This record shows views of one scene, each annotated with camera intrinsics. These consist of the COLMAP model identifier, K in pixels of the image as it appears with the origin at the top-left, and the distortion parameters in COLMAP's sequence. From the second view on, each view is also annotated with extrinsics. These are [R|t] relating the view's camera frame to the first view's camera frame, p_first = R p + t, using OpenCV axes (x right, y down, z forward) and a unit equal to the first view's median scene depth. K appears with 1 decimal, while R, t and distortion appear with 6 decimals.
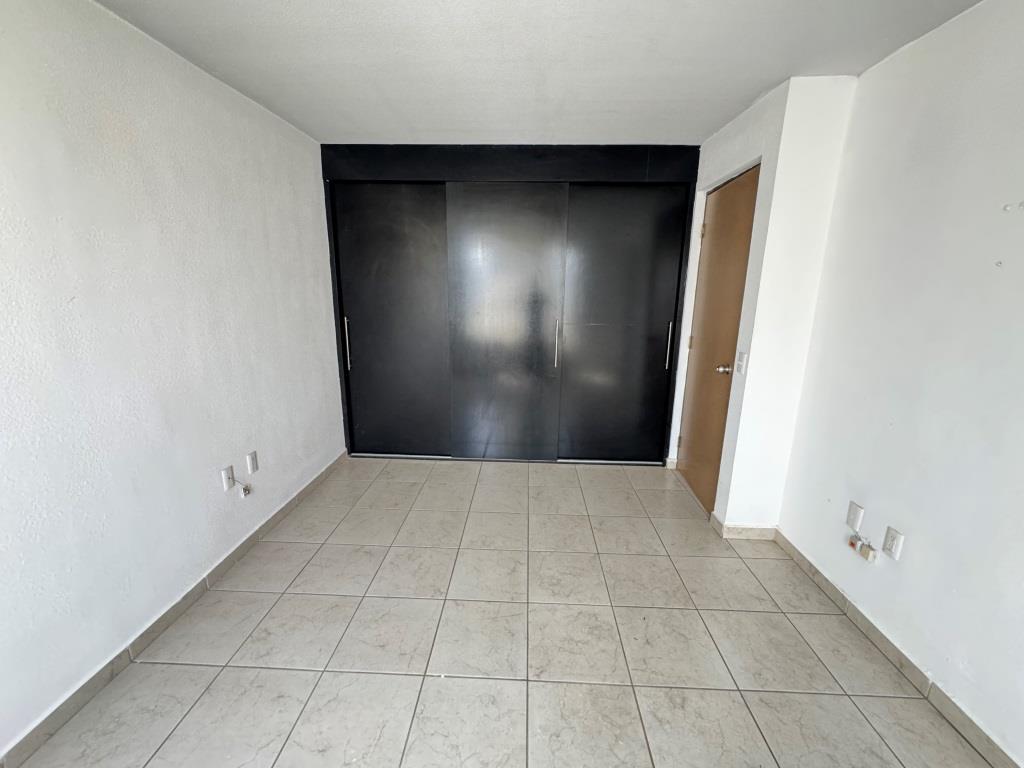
lens RADIAL K [[406.7, 0, 511.8], [0, 406.7, 384.4], [0, 0, 1]] dist [-0.003622, 0.000270]
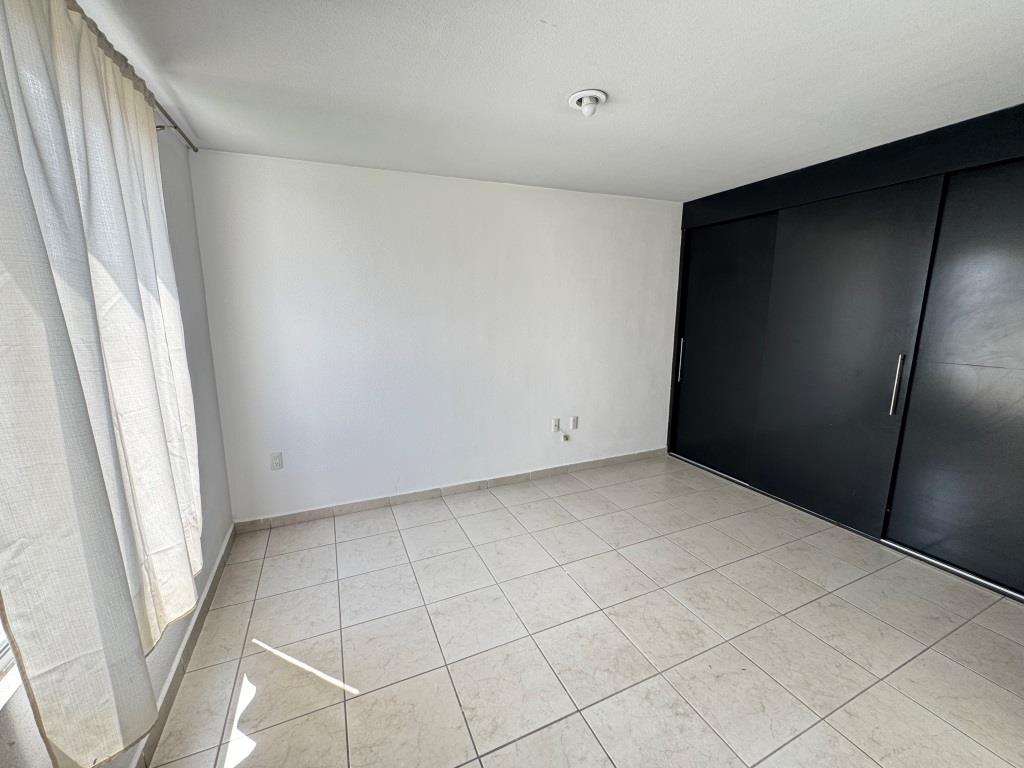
lens RADIAL K [[406.7, 0, 515.4], [0, 406.7, 387.2], [0, 0, 1]] dist [-0.003622, 0.000270]
pose [[0.458977, 0.153612, -0.875068, 0.642683], [-0.203297, 0.976966, 0.064869, -0.000255], [0.864876, 0.148126, 0.479633, 0.017555]]
